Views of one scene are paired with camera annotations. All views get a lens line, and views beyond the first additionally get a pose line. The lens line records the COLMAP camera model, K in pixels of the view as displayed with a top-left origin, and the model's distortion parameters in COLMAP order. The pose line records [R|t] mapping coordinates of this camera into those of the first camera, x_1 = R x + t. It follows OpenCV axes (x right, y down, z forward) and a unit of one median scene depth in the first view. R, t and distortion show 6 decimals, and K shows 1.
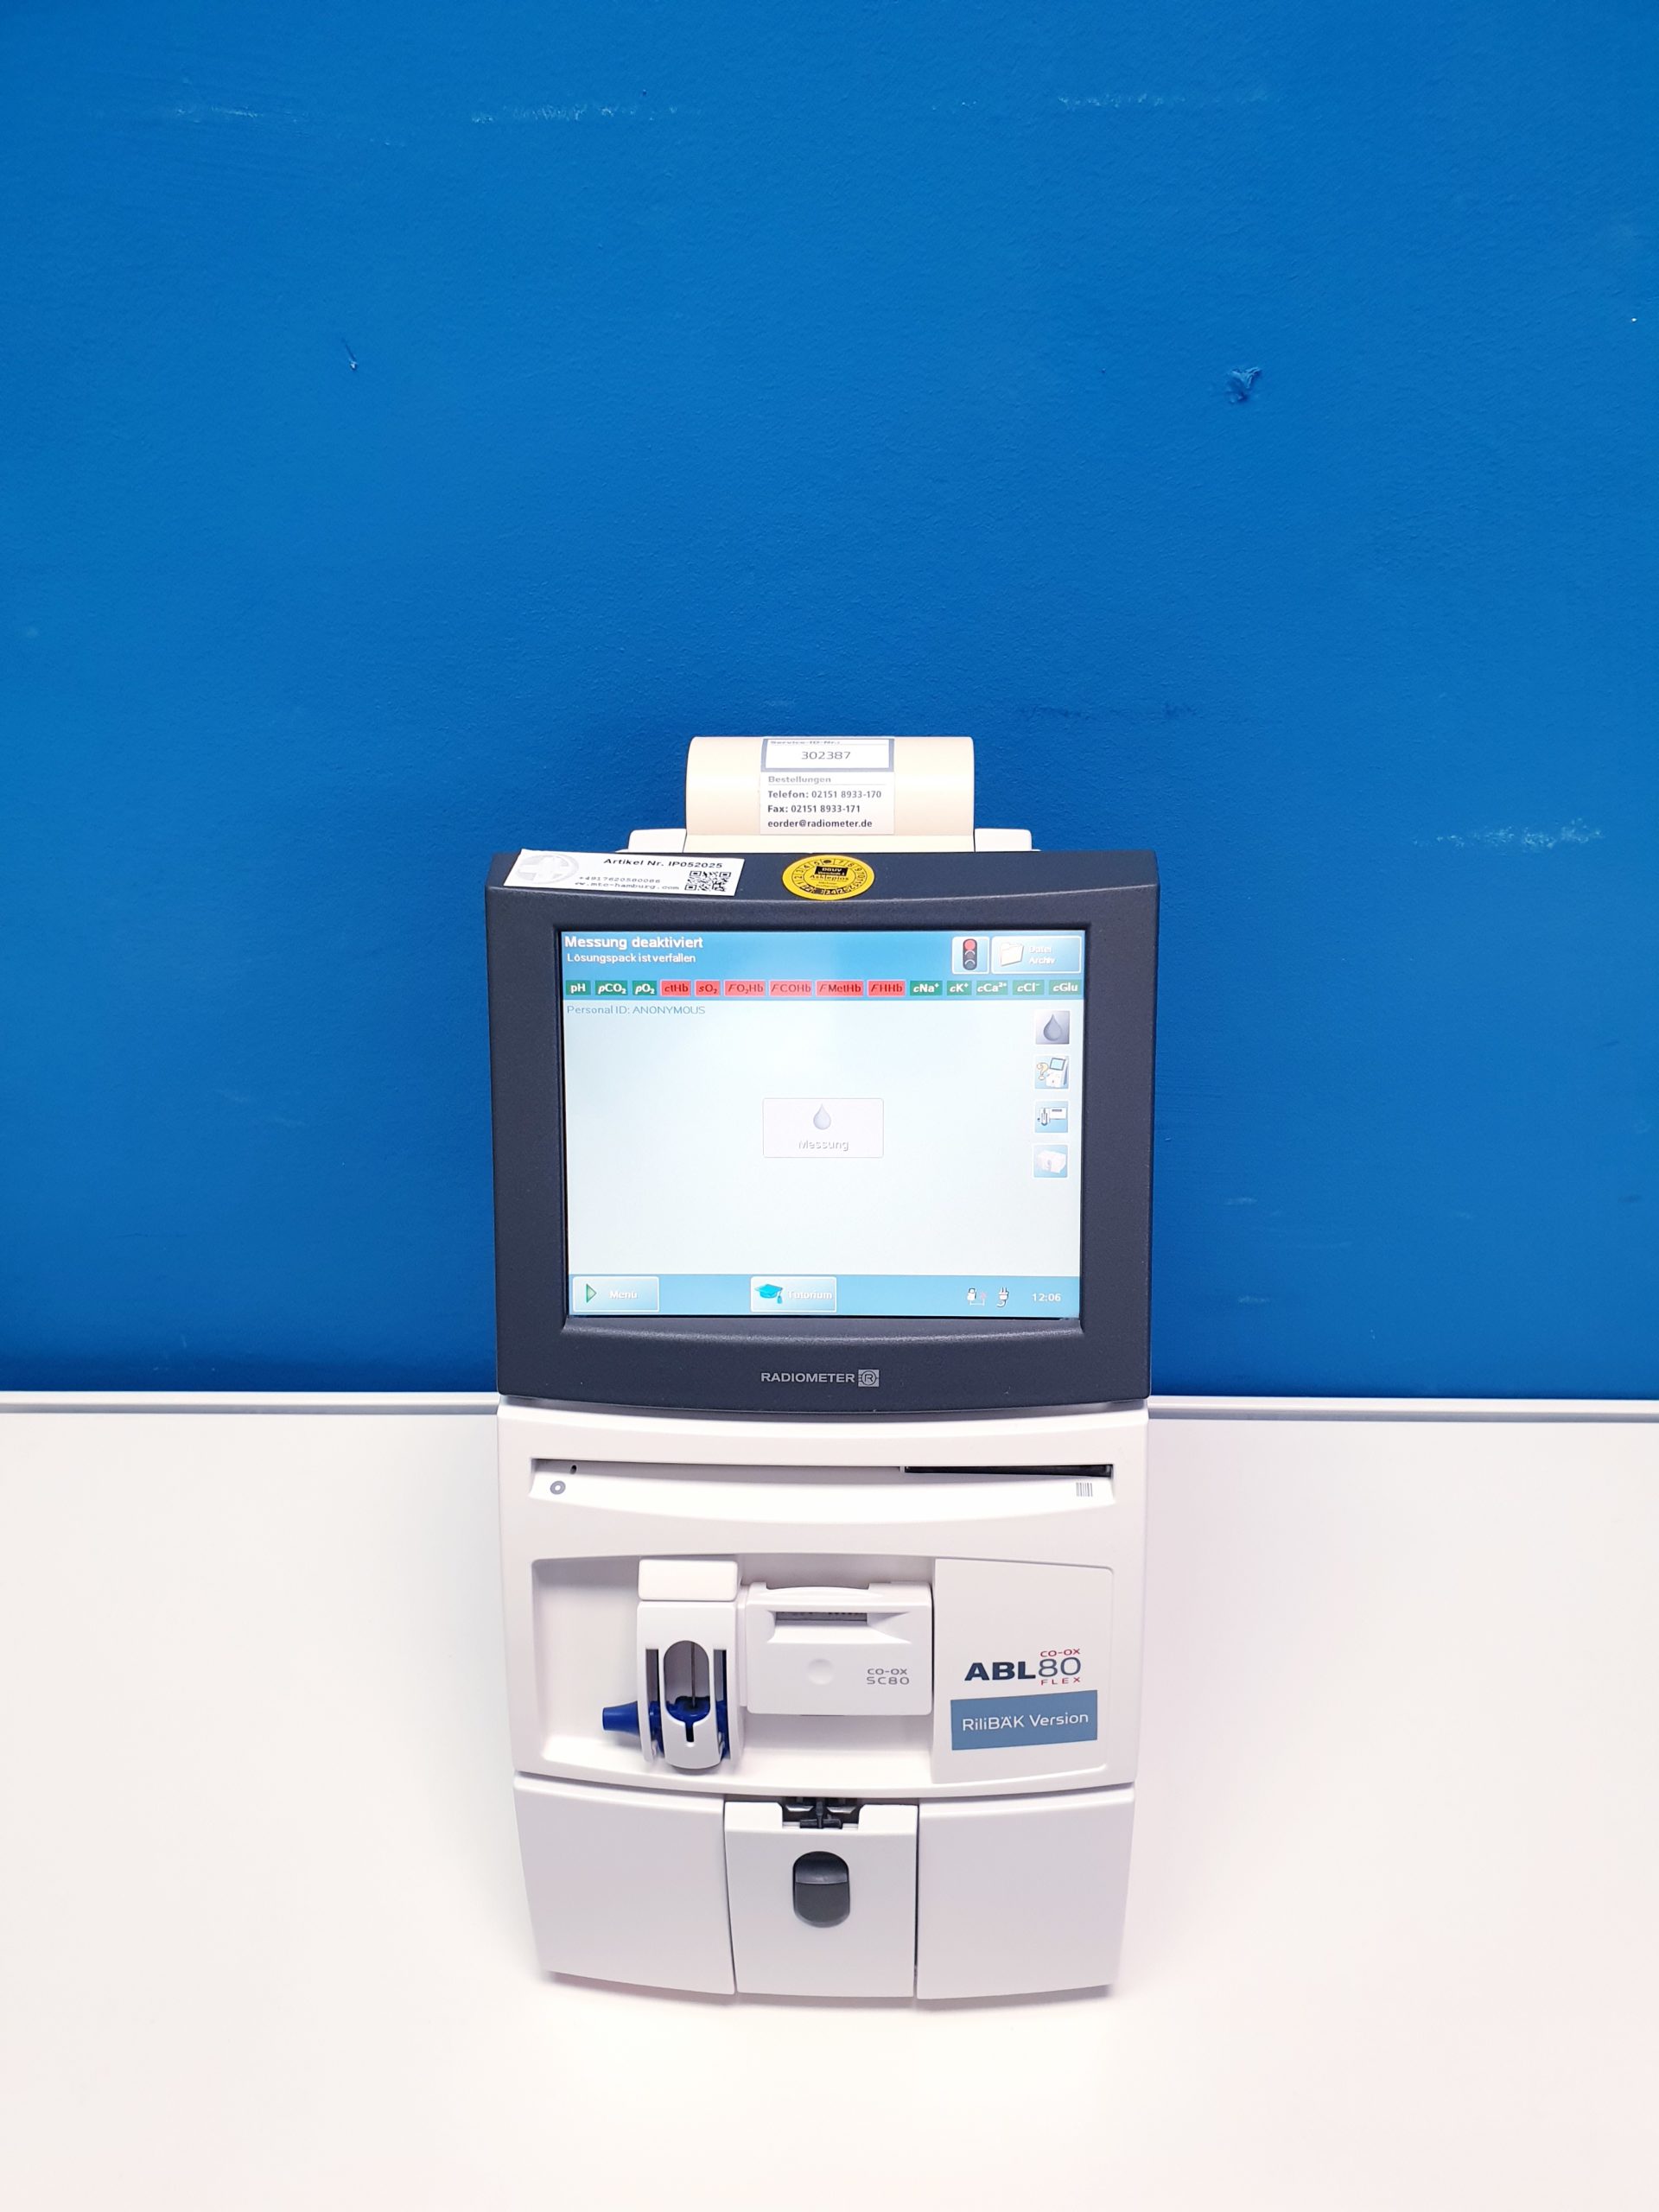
lens RADIAL K [[1736.5, 0, 830.0], [0, 1736.5, 1116.7], [0, 0, 1]] dist [0.004645, -0.123158]
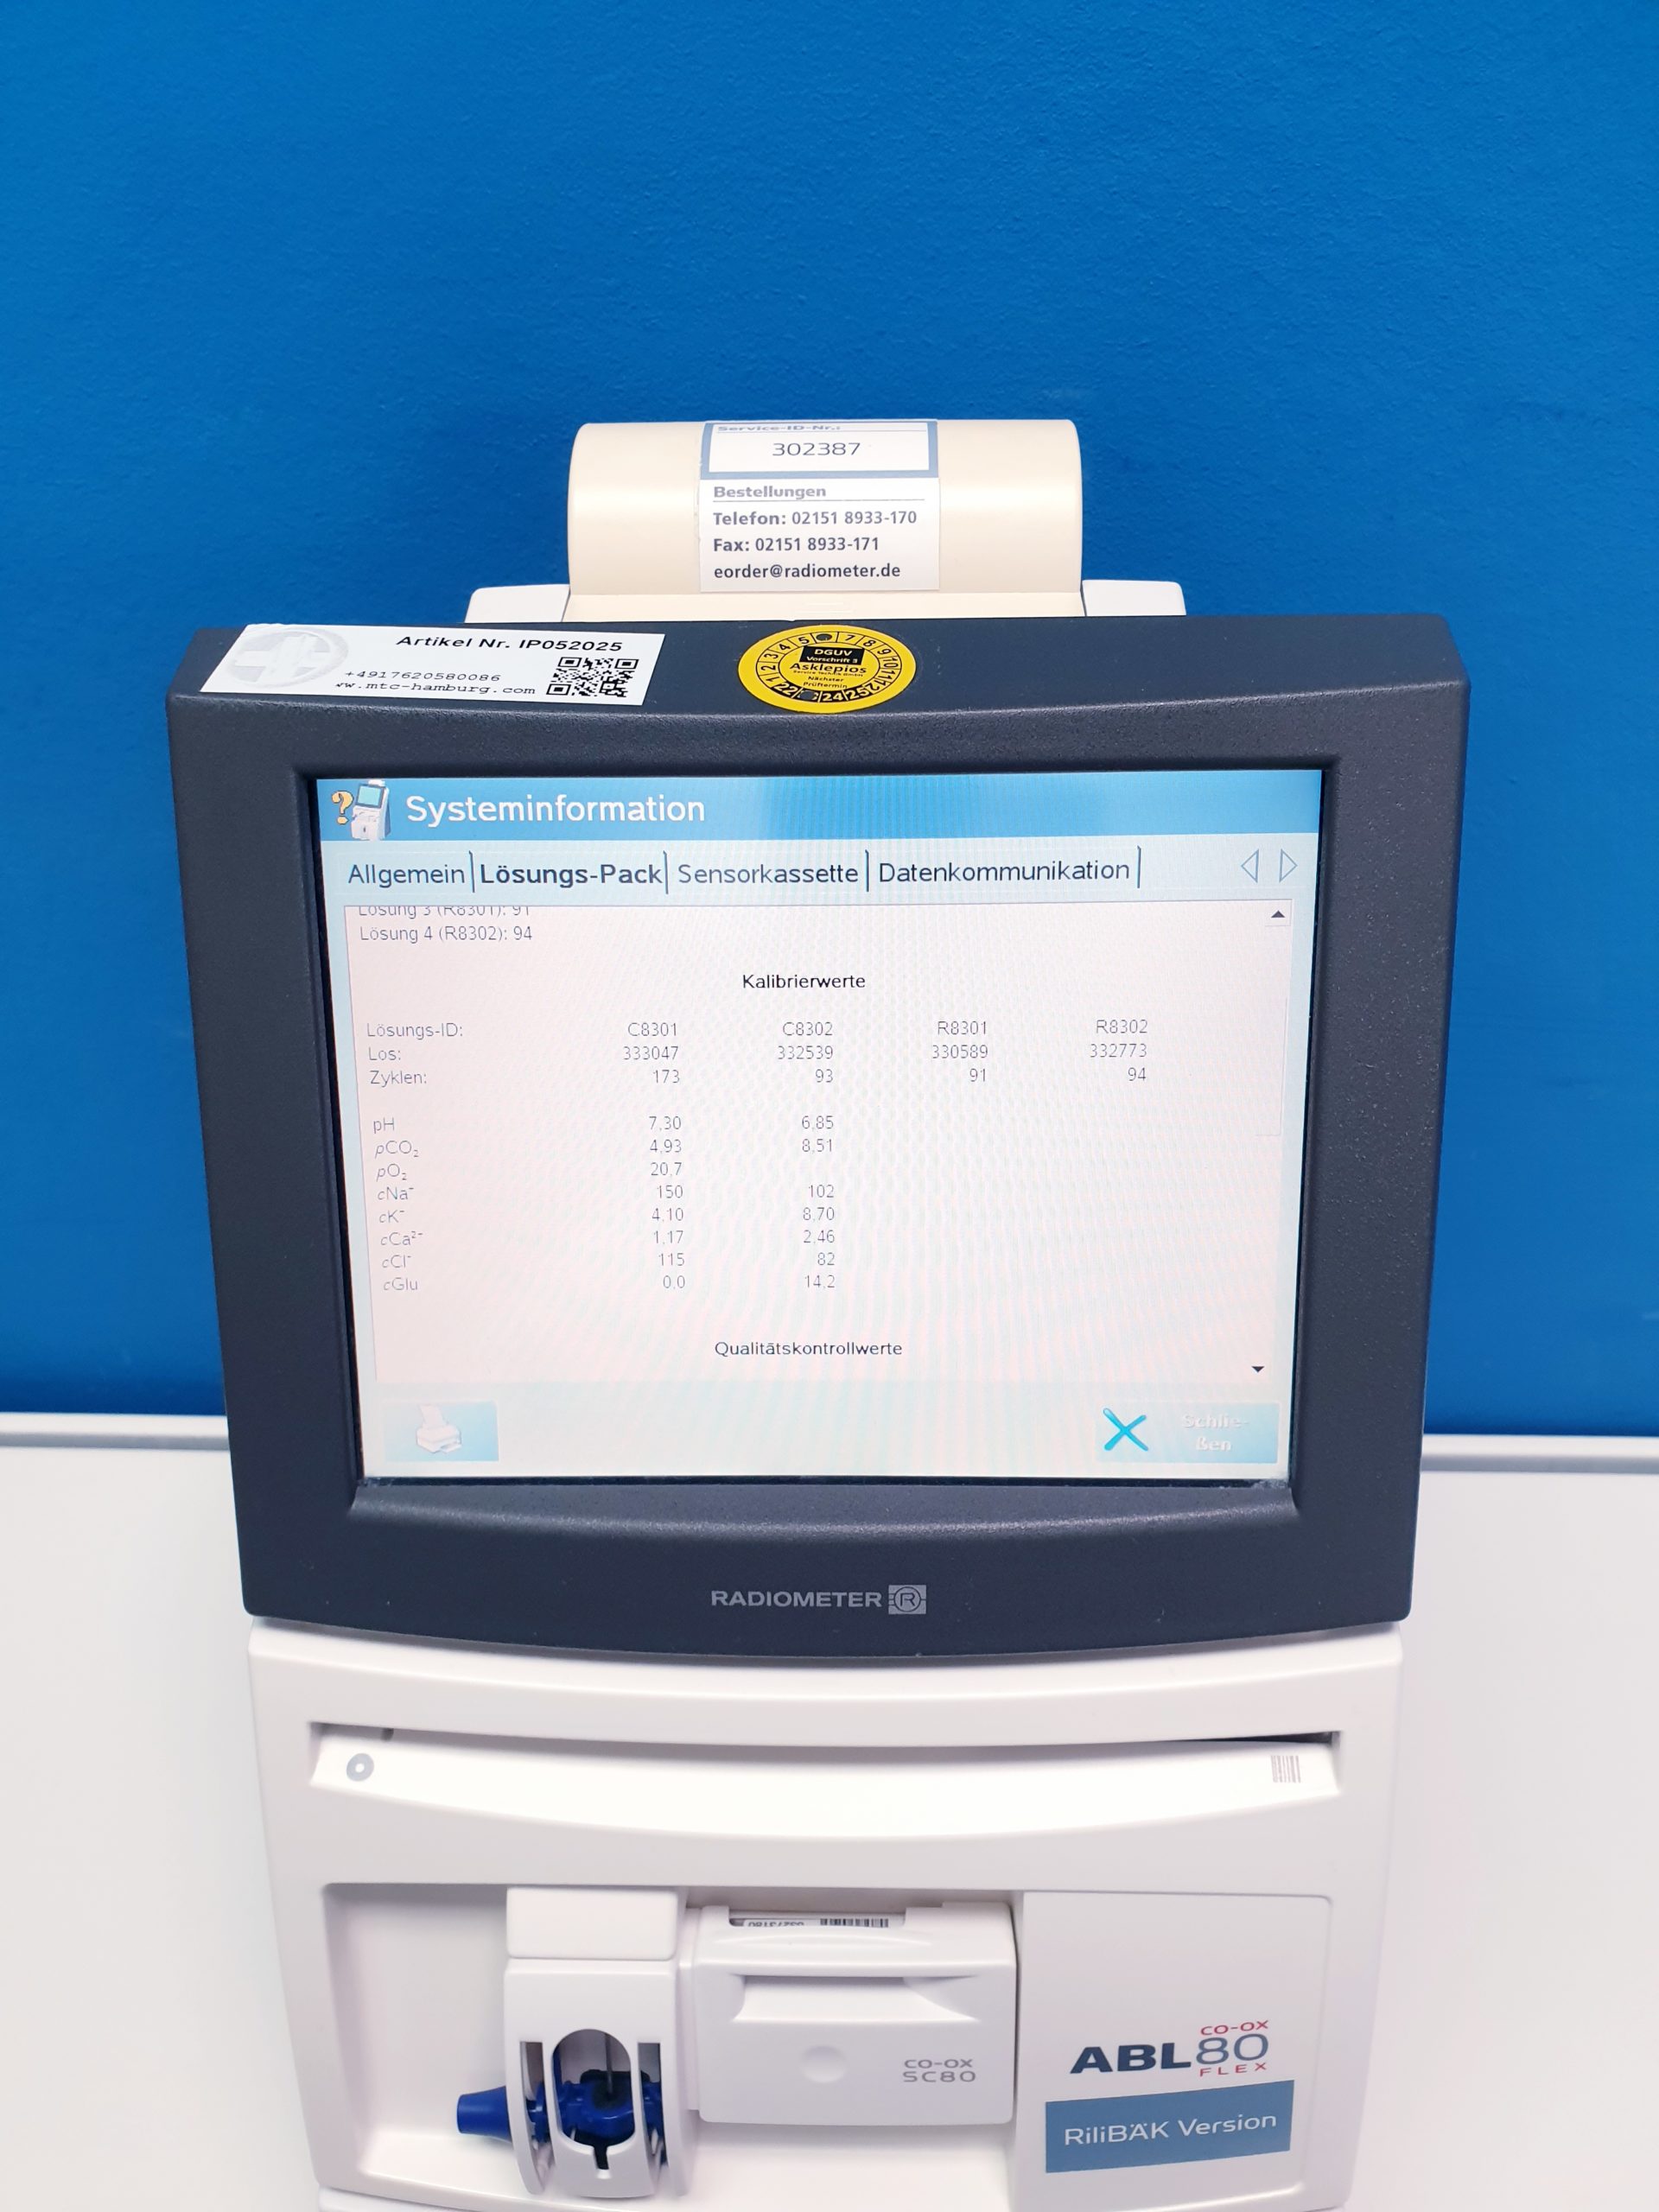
lens RADIAL K [[1757.4, 0, 824.3], [0, 1757.4, 1106.4], [0, 0, 1]] dist [-0.062239, 0.061796]
pose [[0.999930, -0.009222, 0.007418, -0.006513], [0.008390, 0.994397, 0.105380, -0.061188], [-0.008349, -0.105310, 0.994404, 0.455023]]
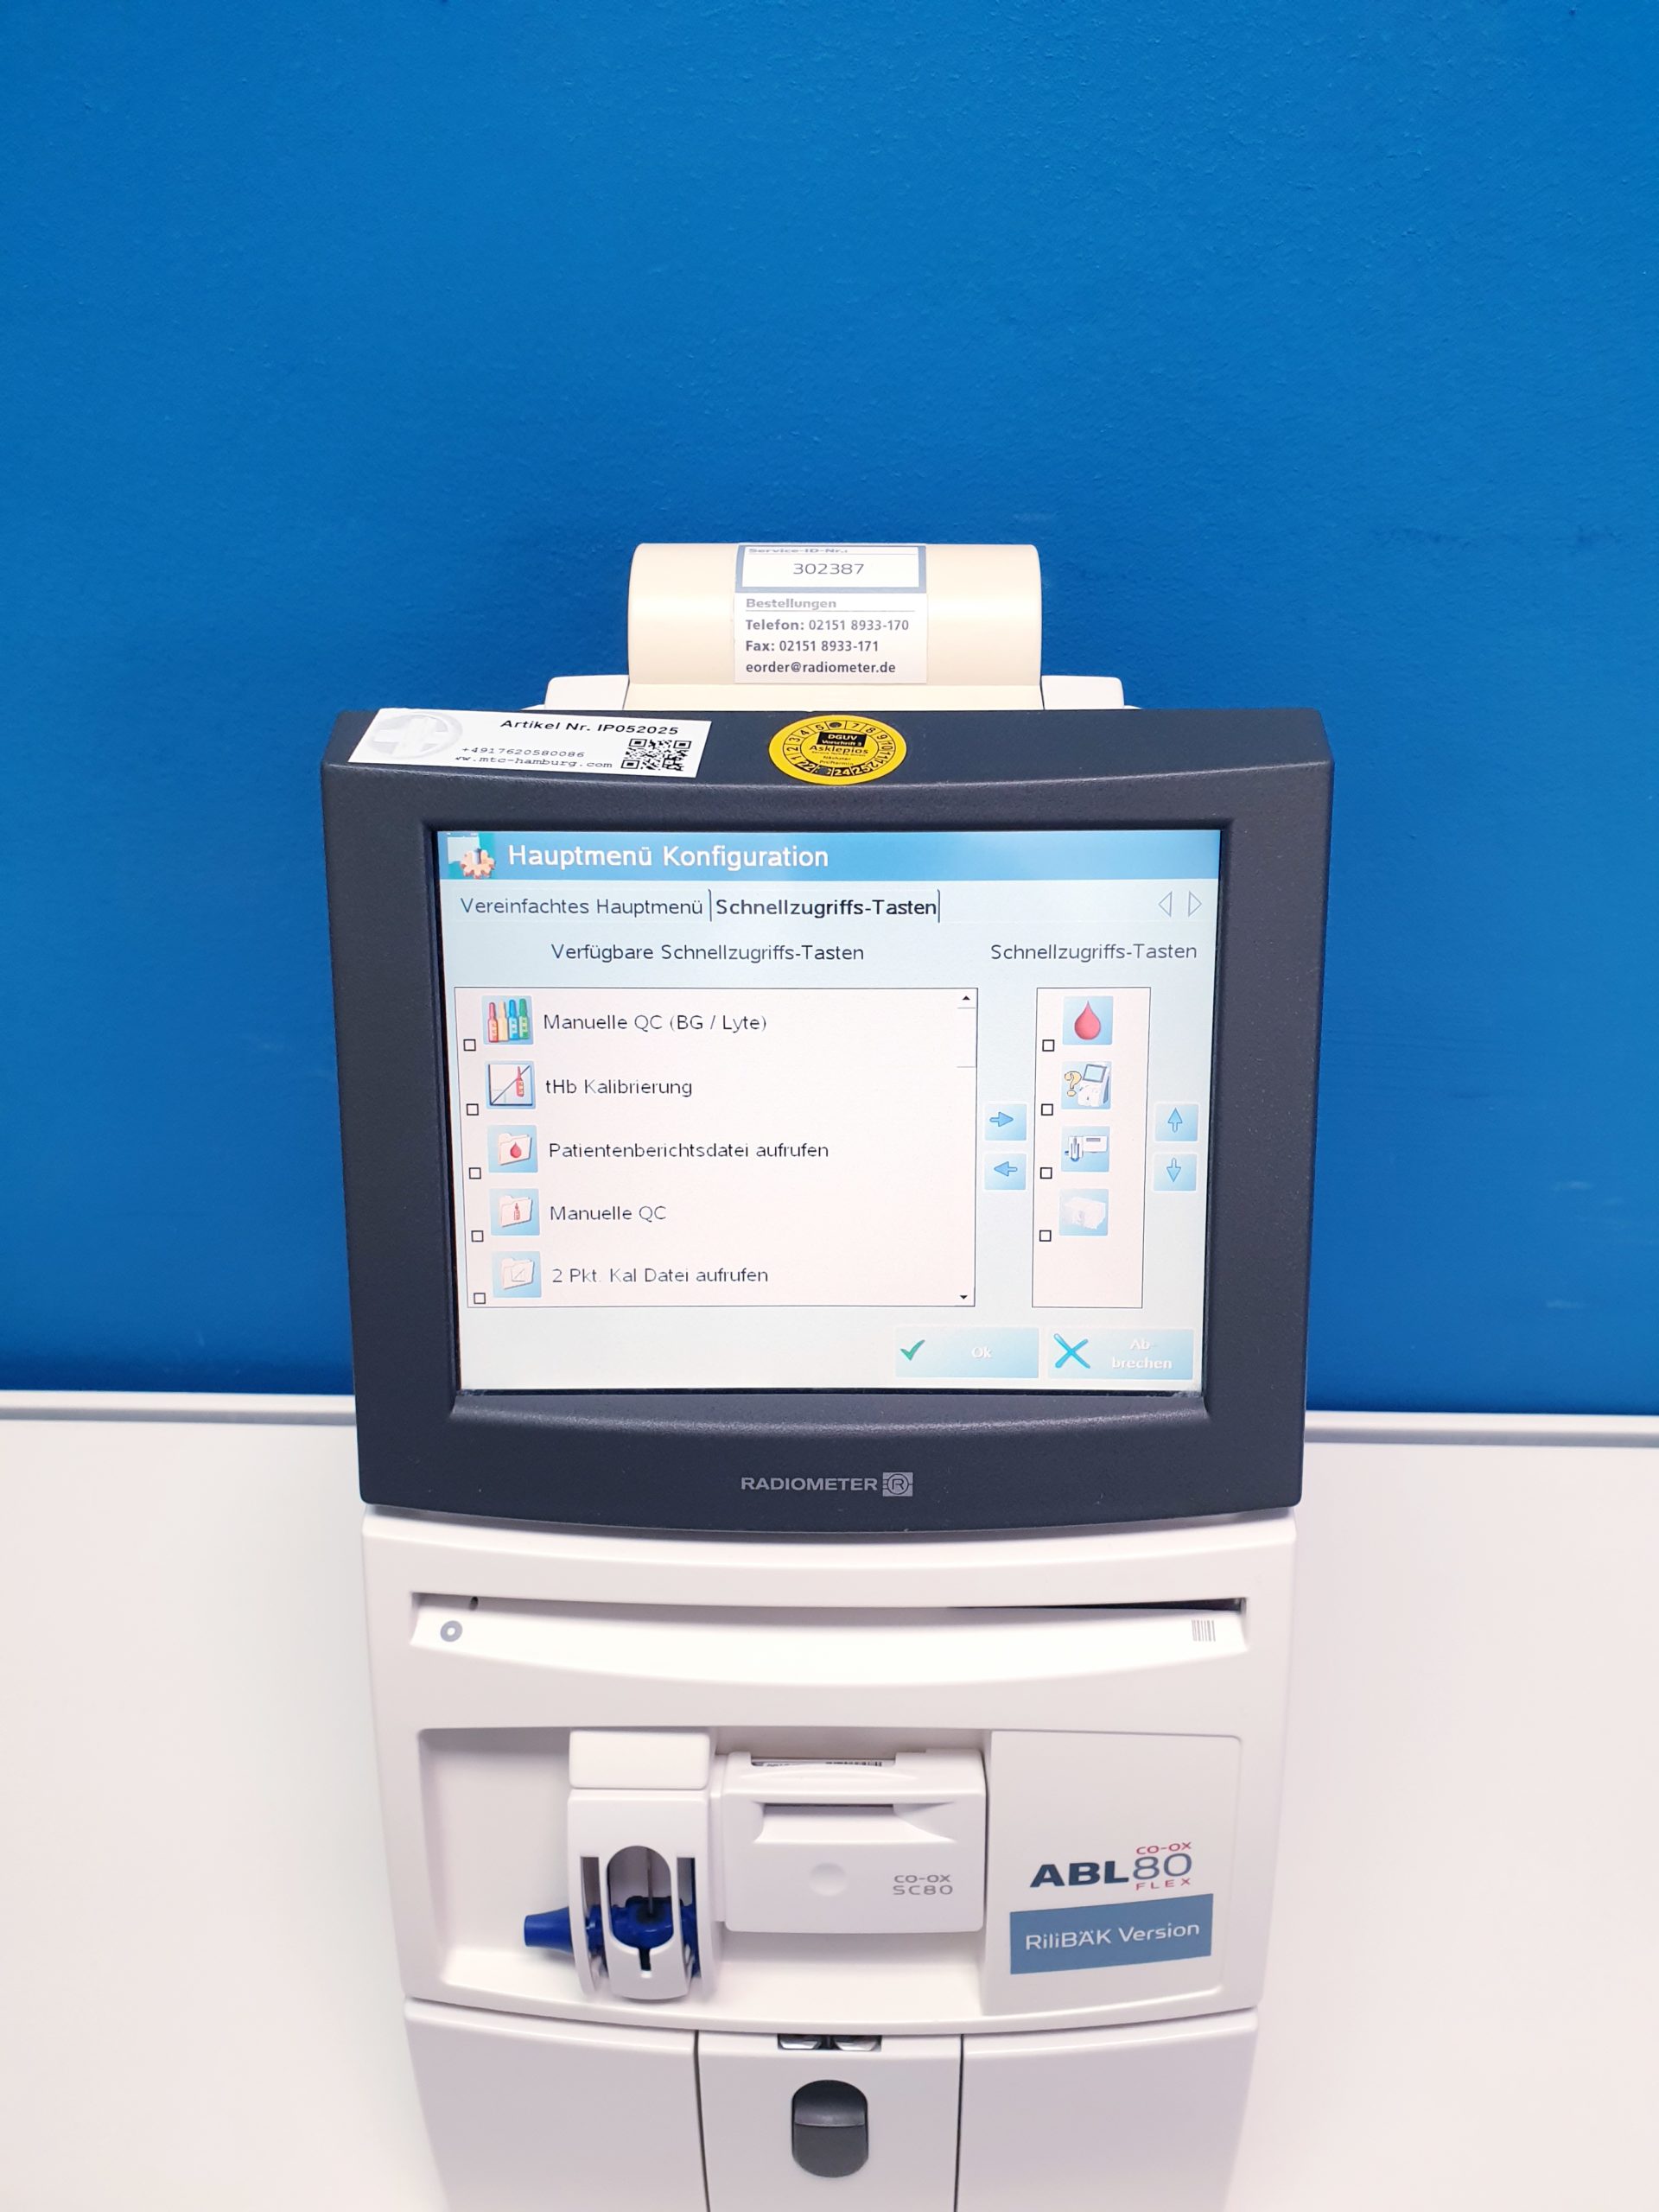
lens RADIAL K [[1733.3, 0, 853.9], [0, 1733.3, 1087.0], [0, 0, 1]] dist [0.002116, -0.113120]
pose [[0.999661, -0.003729, 0.025778, -0.011941], [0.001926, 0.997570, 0.069638, -0.053164], [-0.025975, -0.069565, 0.997239, 0.317509]]
